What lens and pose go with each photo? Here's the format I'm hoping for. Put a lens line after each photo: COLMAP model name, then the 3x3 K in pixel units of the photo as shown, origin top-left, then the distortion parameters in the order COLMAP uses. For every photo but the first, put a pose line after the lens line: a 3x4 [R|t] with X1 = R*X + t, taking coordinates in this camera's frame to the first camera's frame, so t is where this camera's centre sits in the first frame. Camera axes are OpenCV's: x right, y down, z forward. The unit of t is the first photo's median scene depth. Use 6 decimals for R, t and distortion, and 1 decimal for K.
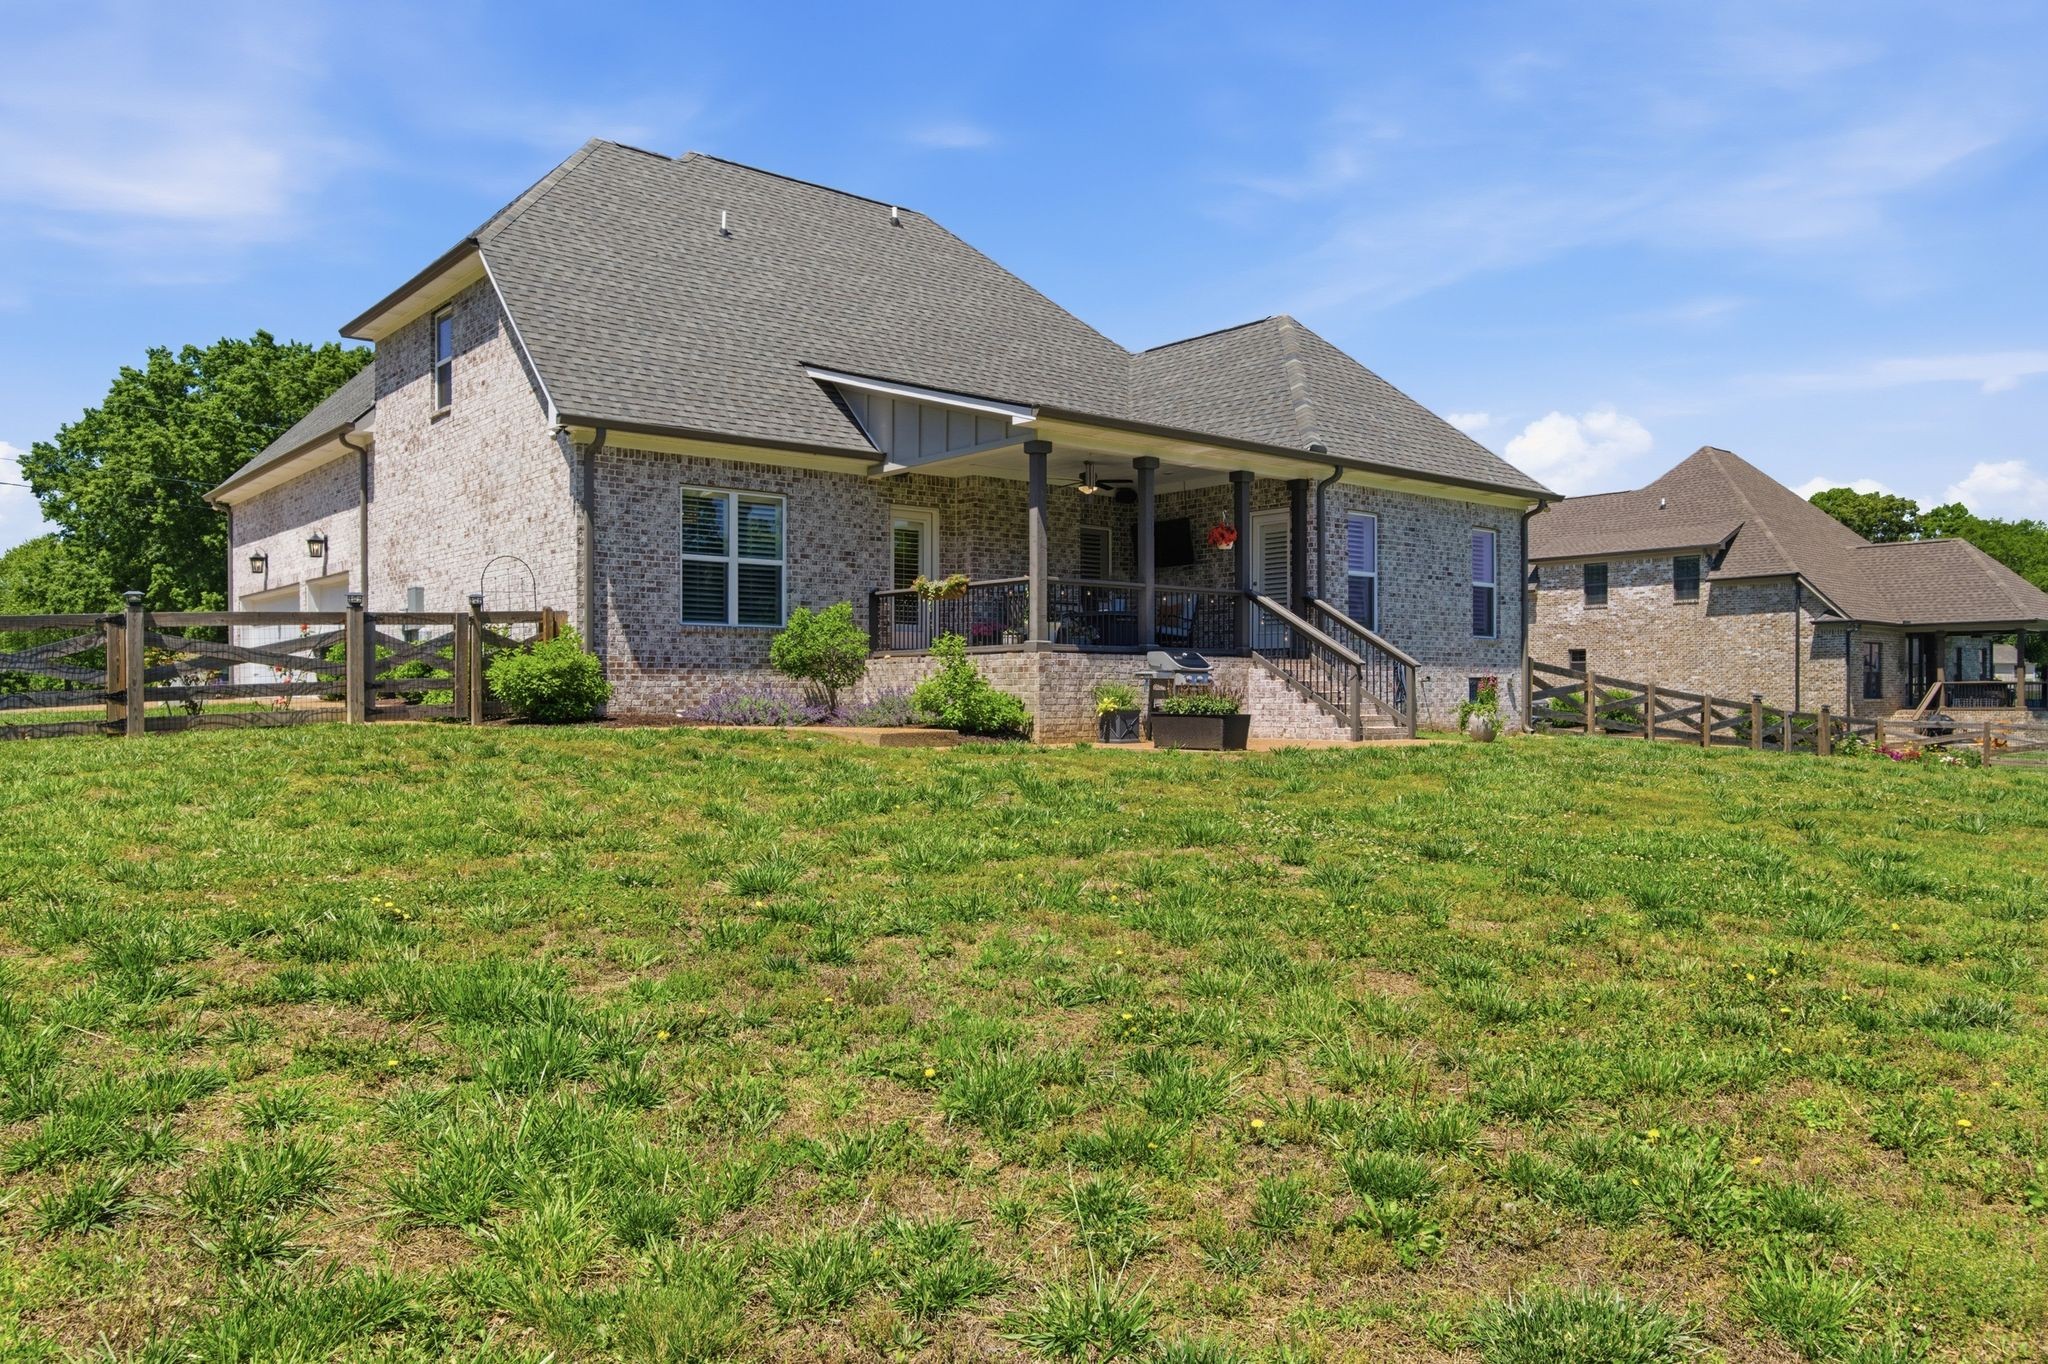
lens RADIAL K [[1417.8, 0, 1025.3], [0, 1417.8, 673.0], [0, 0, 1]] dist [-0.003276, 0.000815]
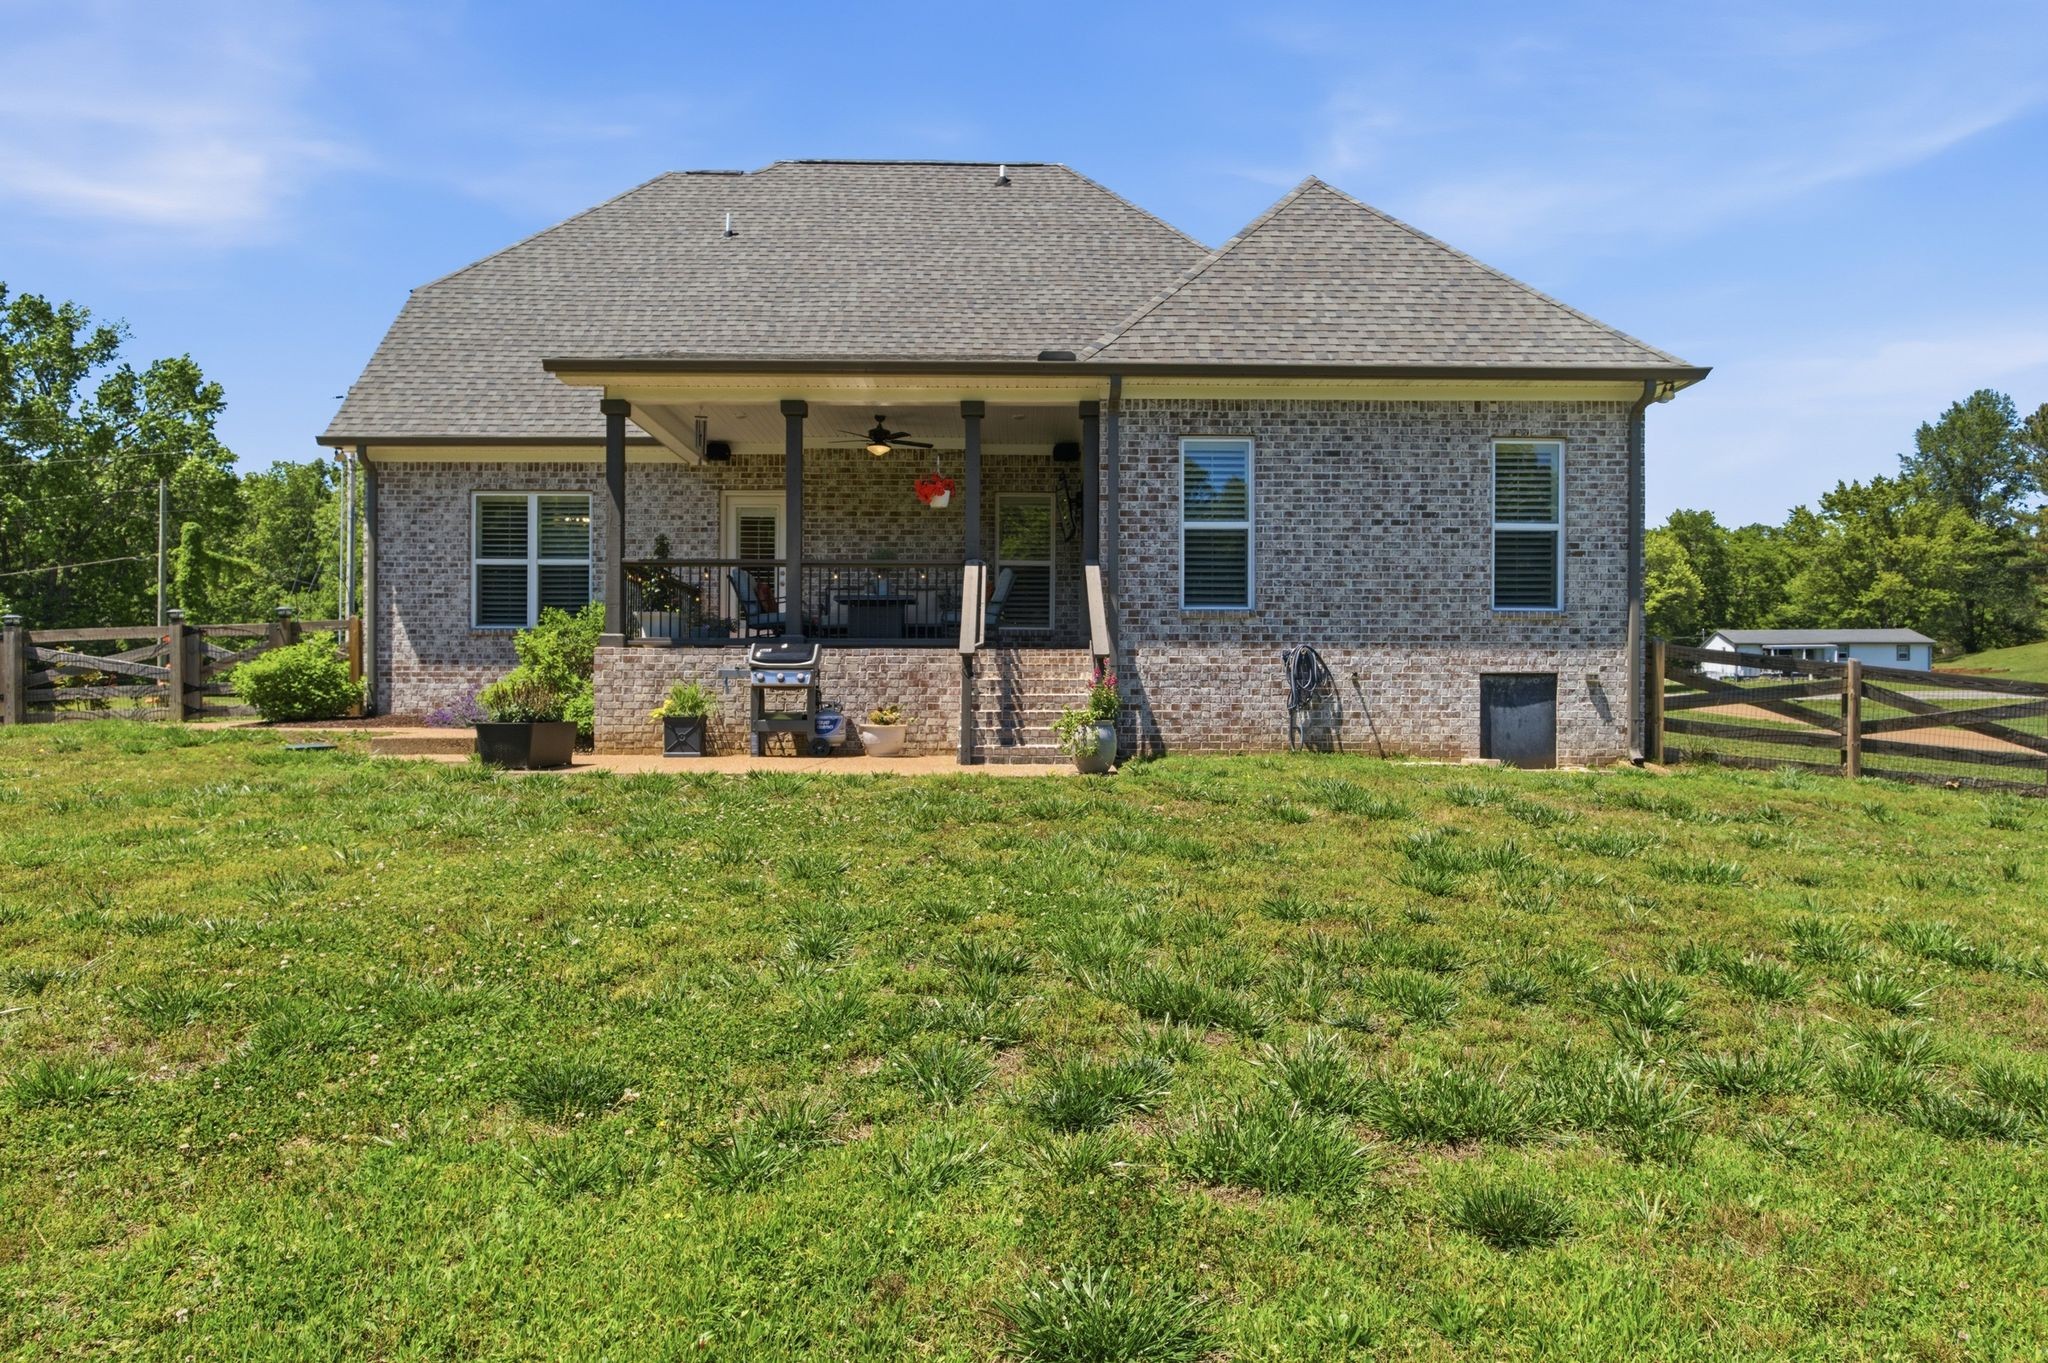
lens RADIAL K [[1313.4, 0, 1055.9], [0, 1313.4, 688.6], [0, 0, 1]] dist [-0.000903, 0.000358]
pose [[0.779814, -0.002187, -0.626007, 0.633851], [0.007042, 0.999961, 0.005278, 0.006904], [0.625971, -0.008524, 0.779800, 0.488046]]
